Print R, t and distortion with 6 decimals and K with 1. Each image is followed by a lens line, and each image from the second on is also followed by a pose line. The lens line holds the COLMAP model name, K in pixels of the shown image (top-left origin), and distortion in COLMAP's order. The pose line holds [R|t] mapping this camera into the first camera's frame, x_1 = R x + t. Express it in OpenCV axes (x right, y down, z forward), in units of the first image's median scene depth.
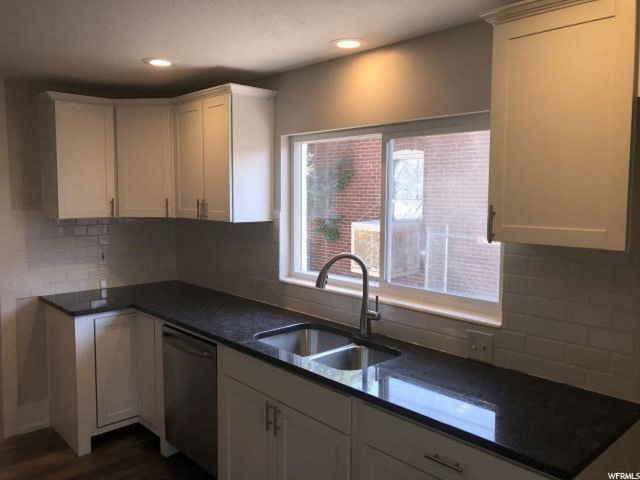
lens RADIAL K [[522.6, 0, 316.8], [0, 522.6, 234.9], [0, 0, 1]] dist [0.039581, -0.052075]
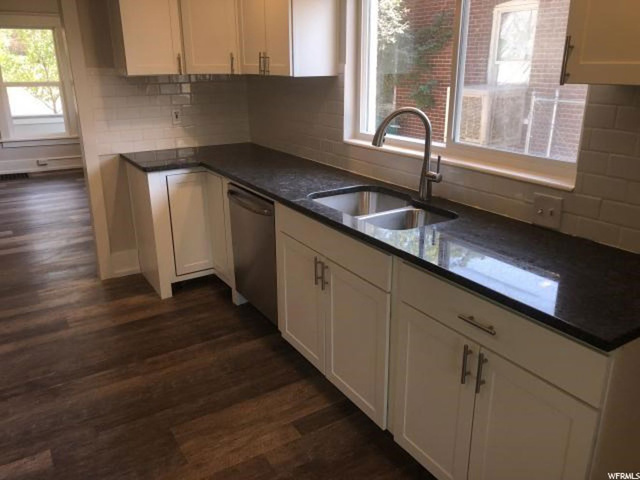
lens RADIAL K [[522.6, 0, 314.6], [0, 522.6, 235.1], [0, 0, 1]] dist [0.039581, -0.052075]
pose [[0.981291, 0.047868, -0.186485, 0.065189], [-0.002314, 0.971463, 0.237182, 0.028754], [0.192517, -0.232313, 0.953398, 0.043200]]
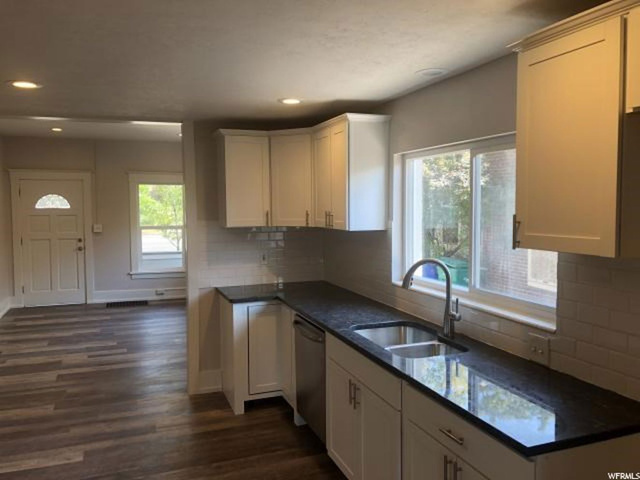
lens RADIAL K [[522.6, 0, 314.6], [0, 522.6, 234.7], [0, 0, 1]] dist [0.039581, -0.052075]
pose [[0.923676, 0.009604, -0.383055, 0.212764], [-0.017639, 0.999692, -0.017468, 0.006679], [0.382769, 0.022892, 0.923560, -0.106808]]
